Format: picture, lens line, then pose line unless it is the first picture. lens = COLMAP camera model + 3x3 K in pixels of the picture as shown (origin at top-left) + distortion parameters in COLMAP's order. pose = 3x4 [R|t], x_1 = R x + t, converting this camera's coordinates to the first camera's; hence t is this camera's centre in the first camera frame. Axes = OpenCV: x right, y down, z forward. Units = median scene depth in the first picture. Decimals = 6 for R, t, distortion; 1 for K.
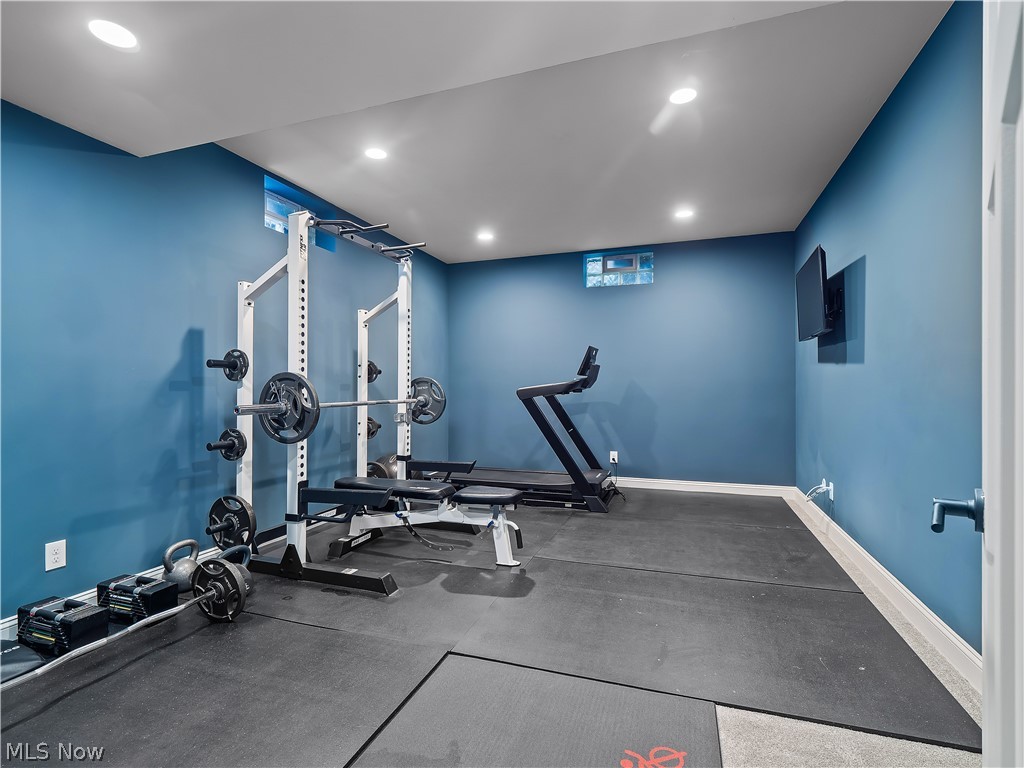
lens RADIAL K [[490.1, 0, 506.5], [0, 490.1, 372.0], [0, 0, 1]] dist [0.001812, -0.000188]
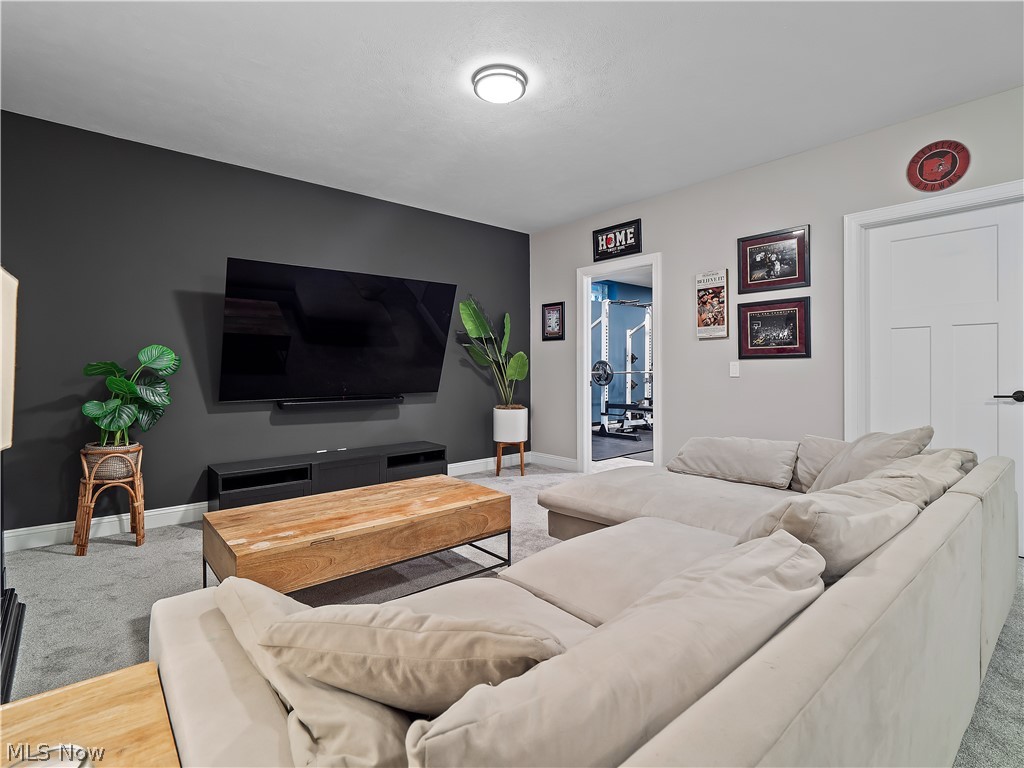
lens RADIAL K [[490.1, 0, 506.5], [0, 490.1, 372.0], [0, 0, 1]] dist [0.001812, -0.000188]
pose [[0.861773, 0.008136, -0.507229, 0.396797], [0.013789, 0.999126, 0.039454, -0.040119], [0.507106, -0.040995, 0.860908, -1.332388]]
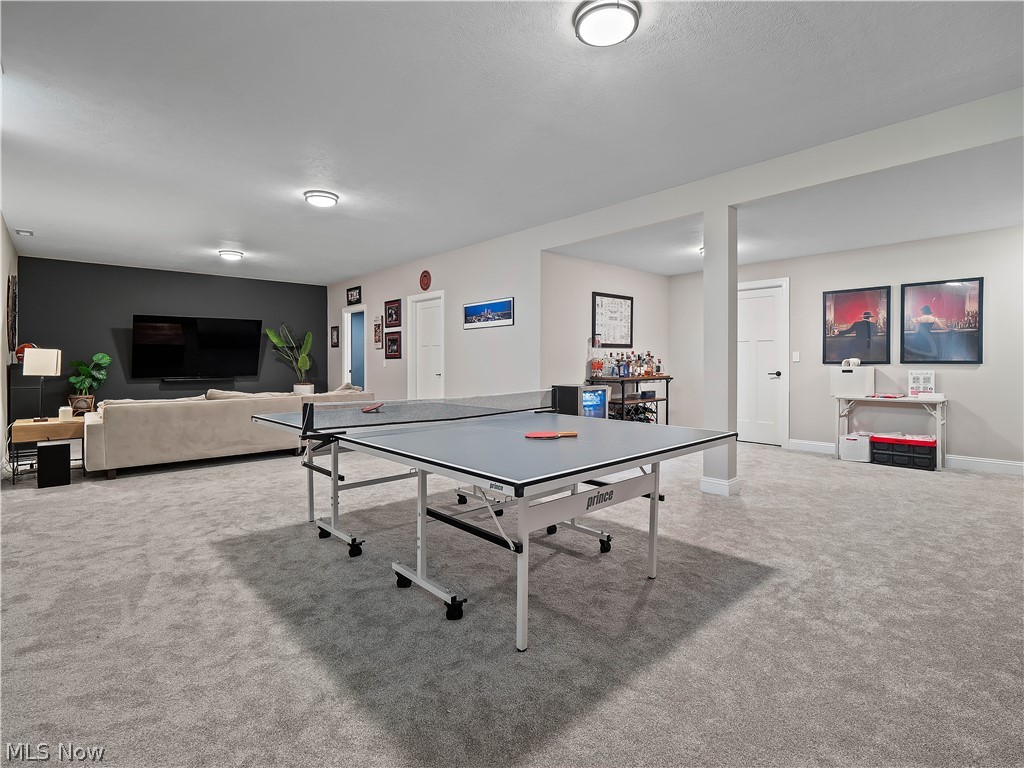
lens RADIAL K [[490.1, 0, 506.5], [0, 490.1, 372.0], [0, 0, 1]] dist [0.001812, -0.000188]
pose [[0.870127, 0.015394, -0.492587, 3.151977], [0.012305, 0.998522, 0.052940, -0.097855], [0.492674, -0.052126, 0.868651, -2.267126]]
